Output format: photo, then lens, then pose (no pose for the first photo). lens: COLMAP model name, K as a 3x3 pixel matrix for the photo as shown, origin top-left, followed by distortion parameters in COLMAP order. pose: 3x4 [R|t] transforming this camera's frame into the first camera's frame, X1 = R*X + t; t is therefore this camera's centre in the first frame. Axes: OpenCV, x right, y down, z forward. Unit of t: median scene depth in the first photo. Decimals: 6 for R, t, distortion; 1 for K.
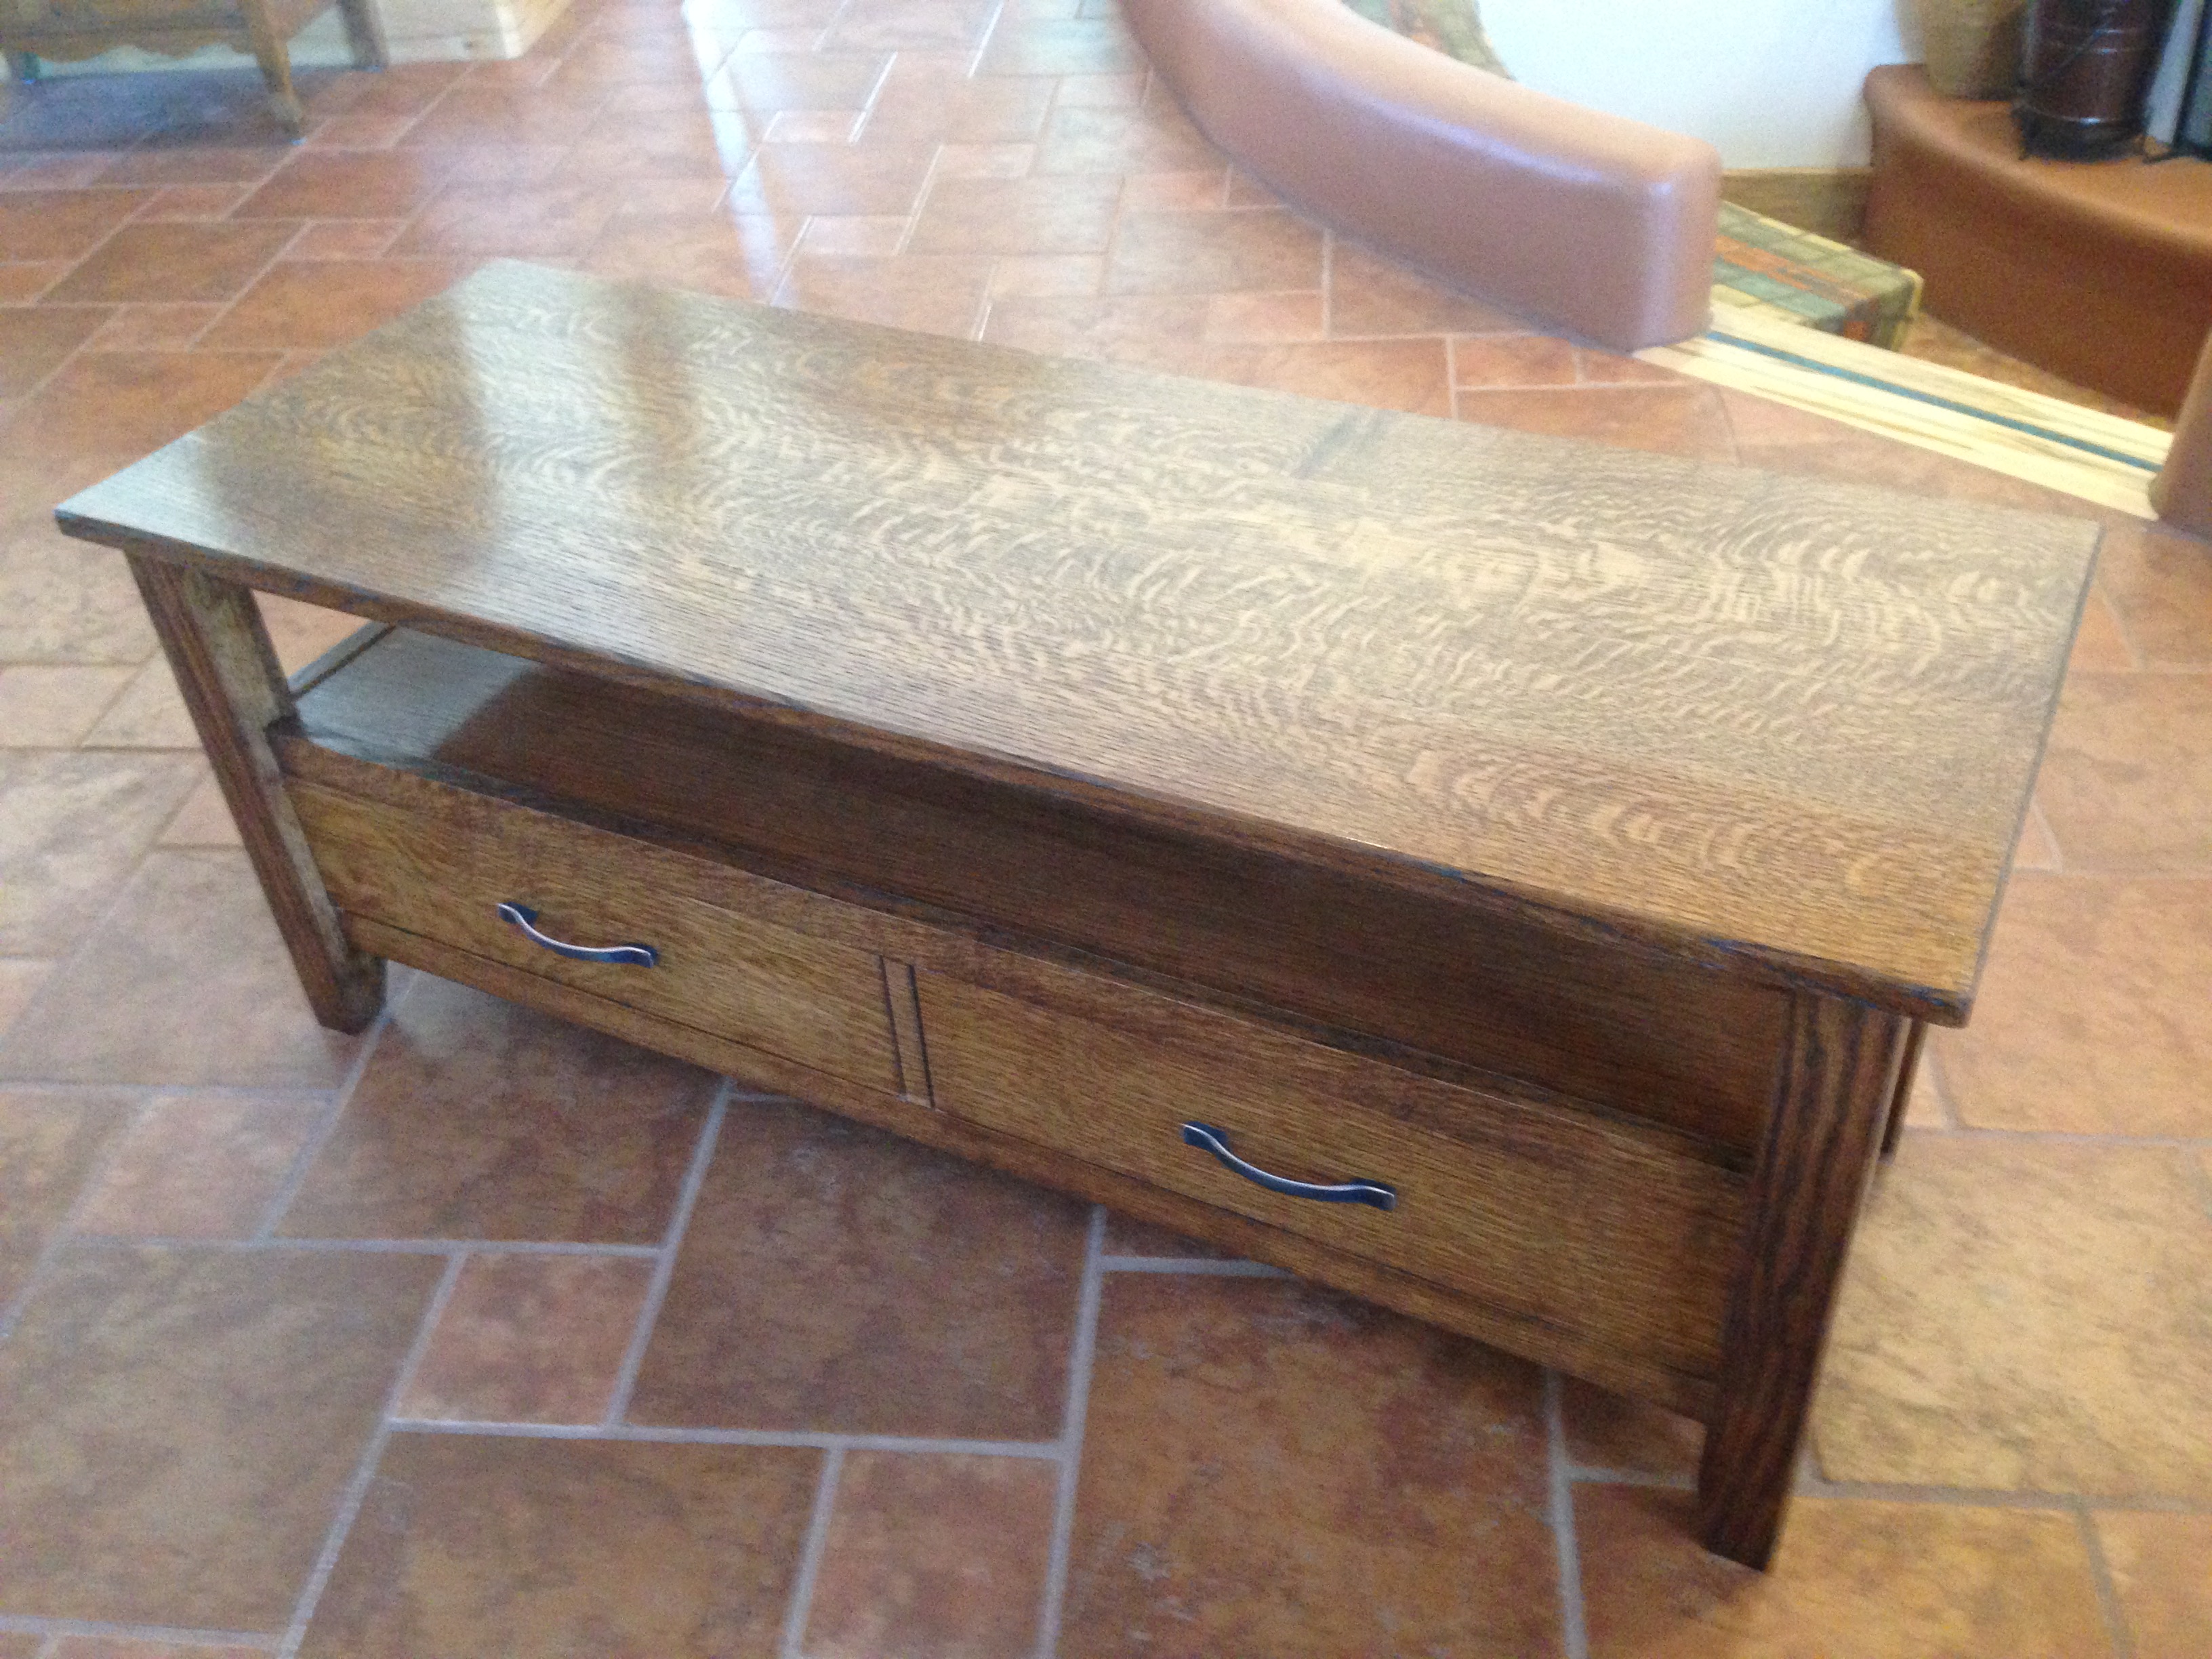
lens RADIAL K [[2063.4, 0, 1085.8], [0, 2063.4, 832.1], [0, 0, 1]] dist [0.022035, 0.000000]
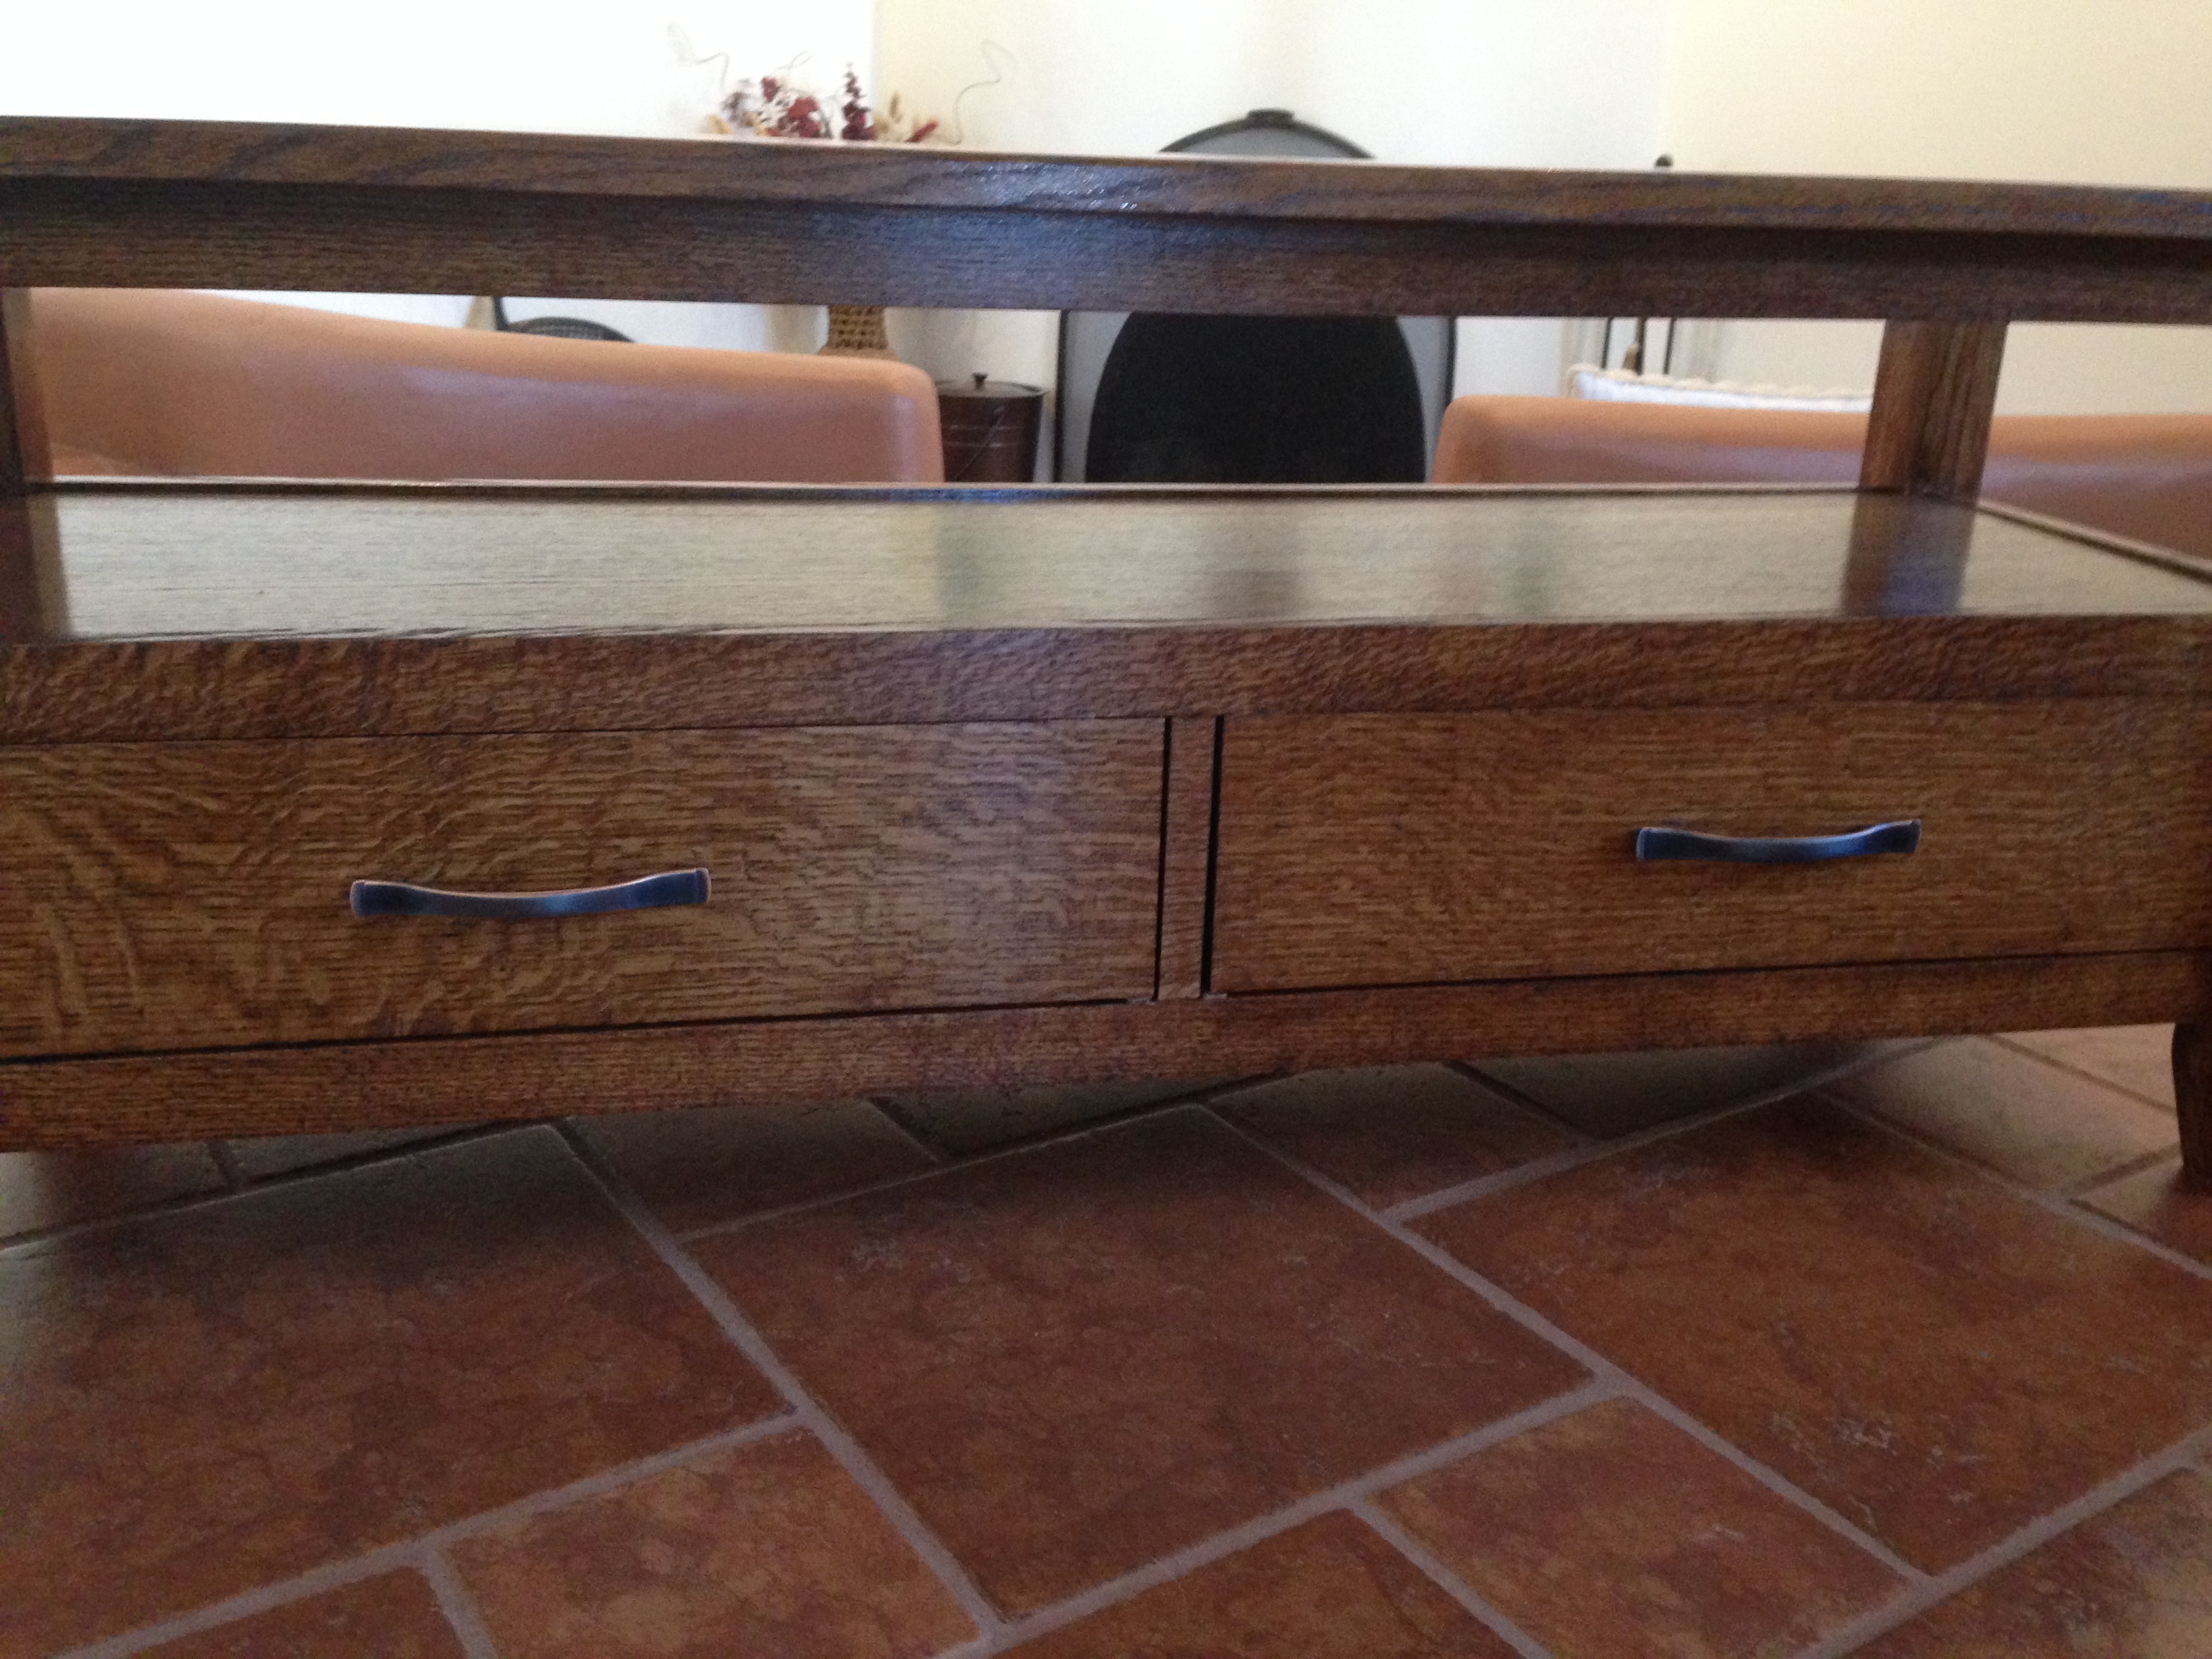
lens RADIAL K [[2063.4, 0, 1104.6], [0, 2063.4, 848.0], [0, 0, 1]] dist [0.022035, 0.000000]
pose [[0.766709, -0.121495, 0.630393, -0.522575], [0.319733, 0.923752, -0.210838, 0.225208], [-0.556712, 0.363209, 0.747095, 0.525391]]
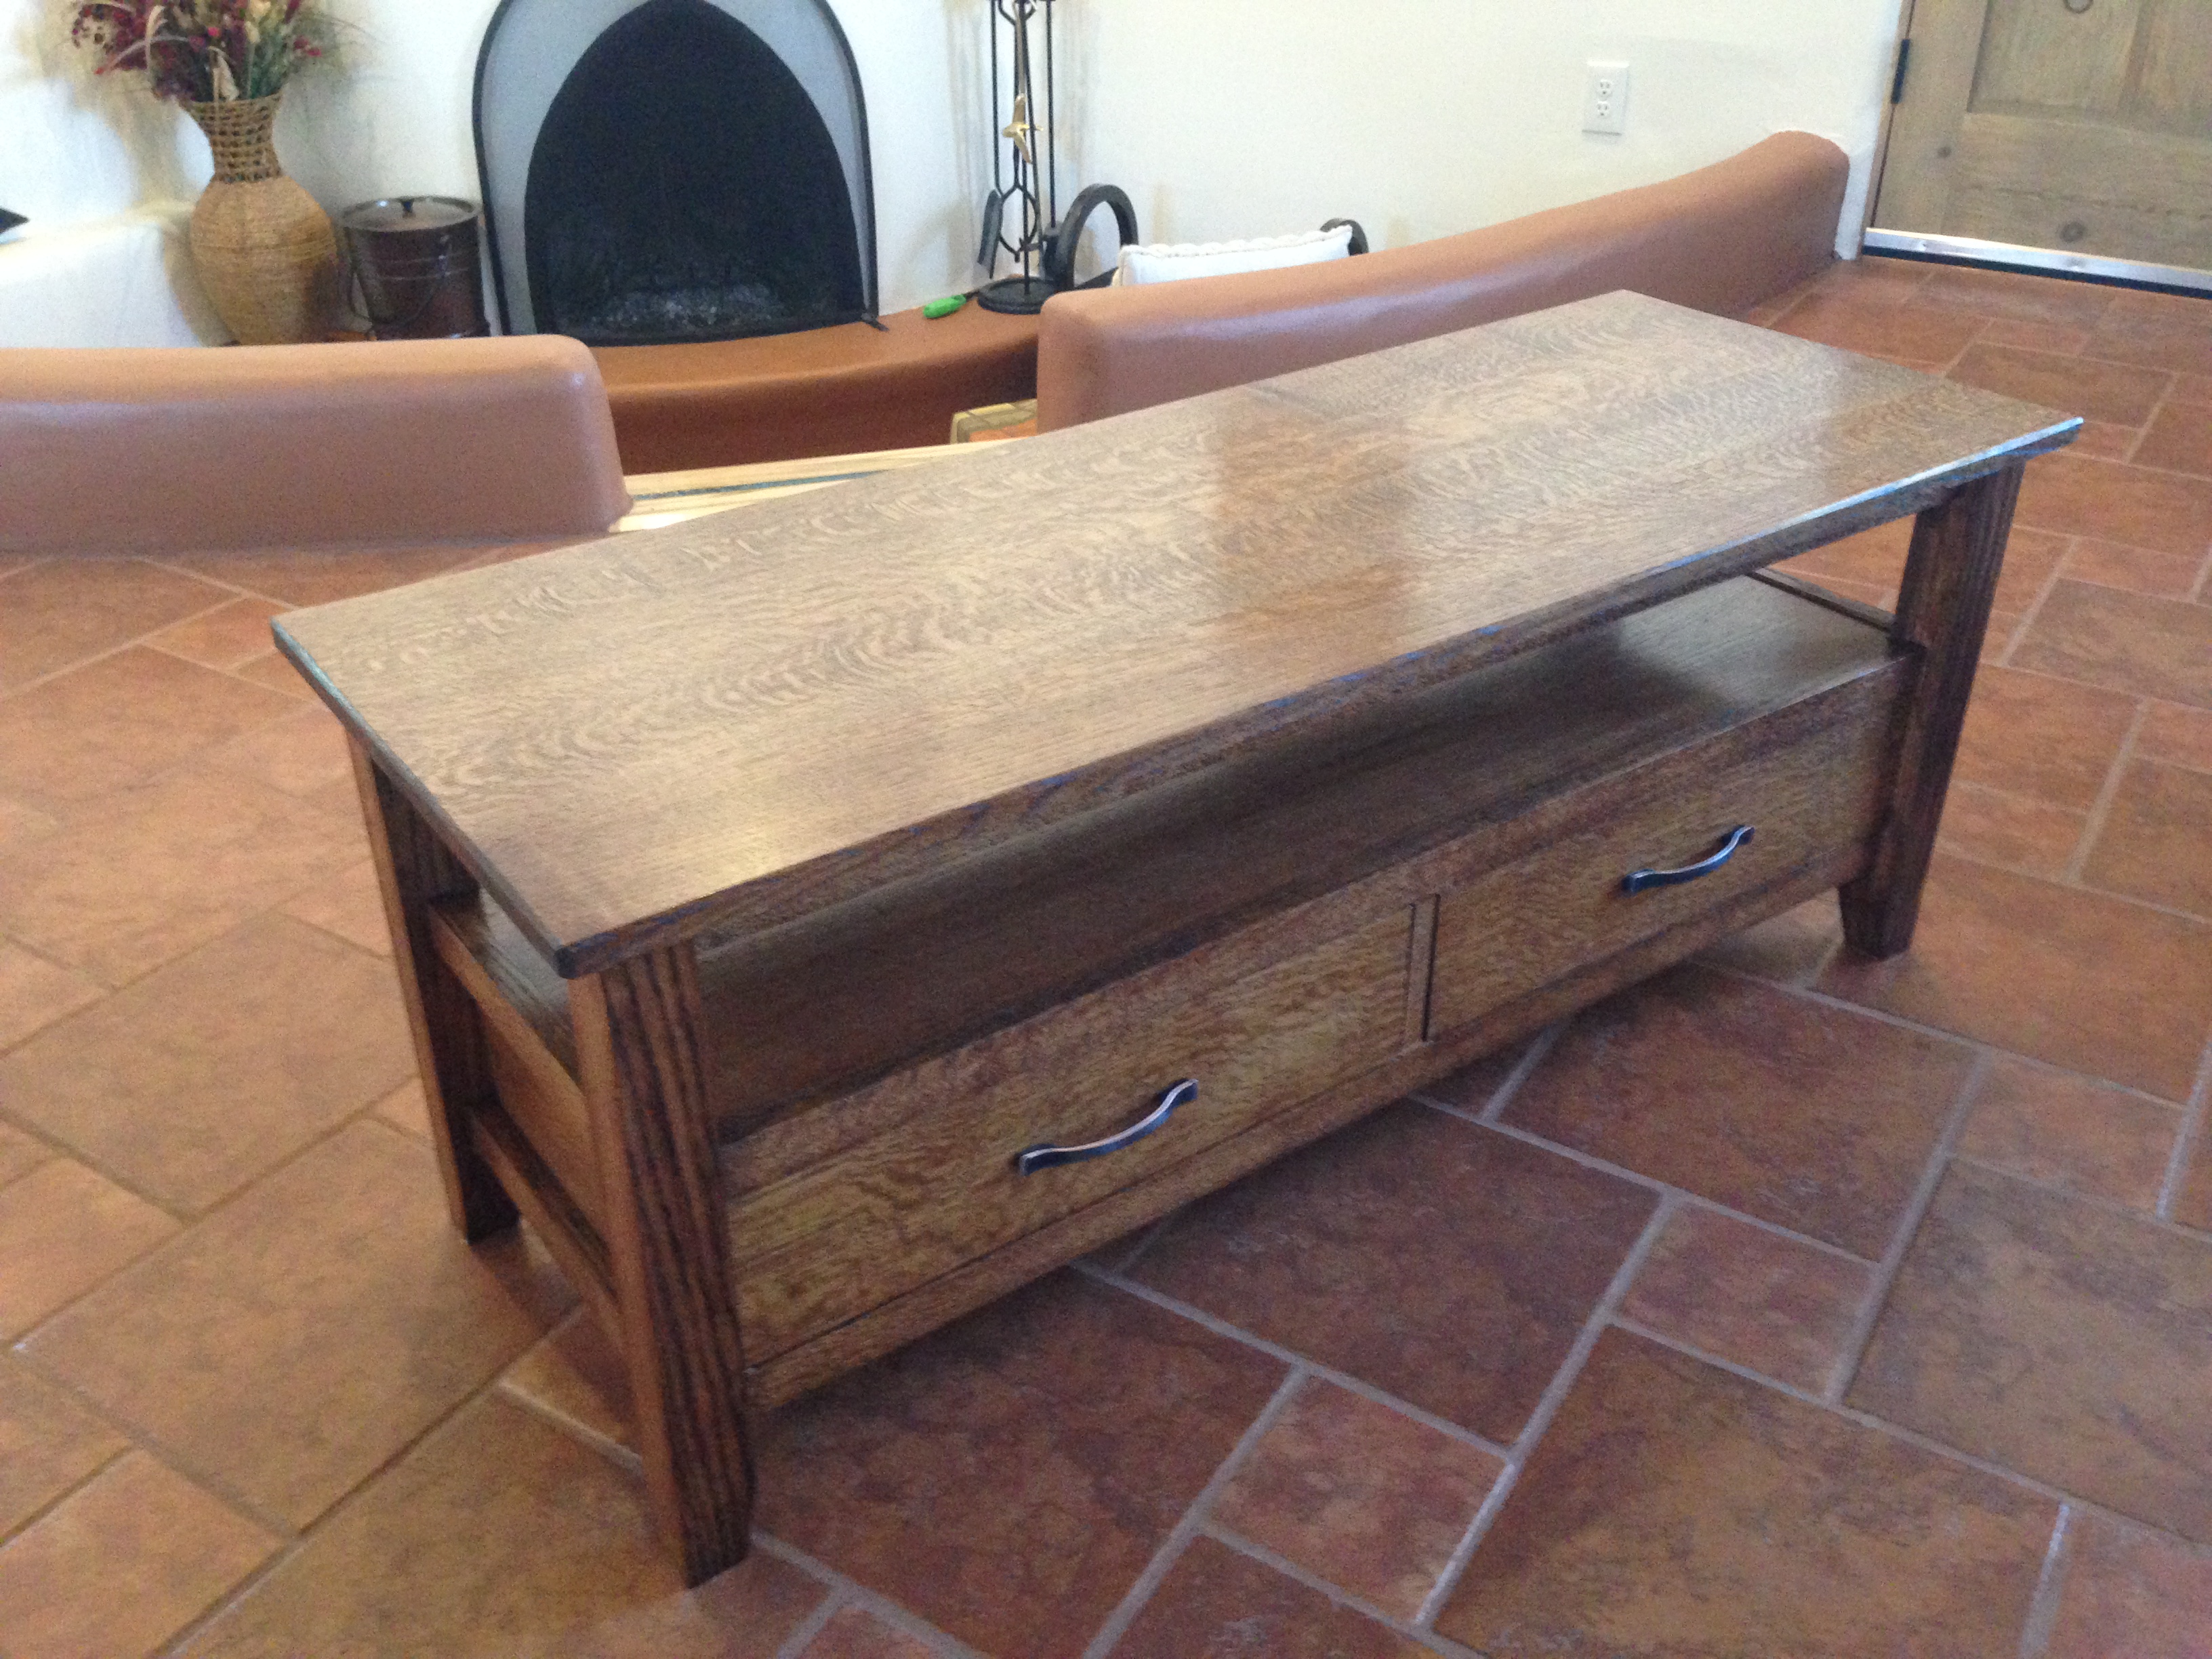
lens RADIAL K [[2063.4, 0, 1100.2], [0, 2063.4, 820.5], [0, 0, 1]] dist [0.022035, 0.000000]
pose [[0.450592, -0.396285, 0.799953, -0.988758], [0.524923, 0.842412, 0.121643, -0.187554], [-0.722096, 0.365103, 0.587603, 0.462997]]
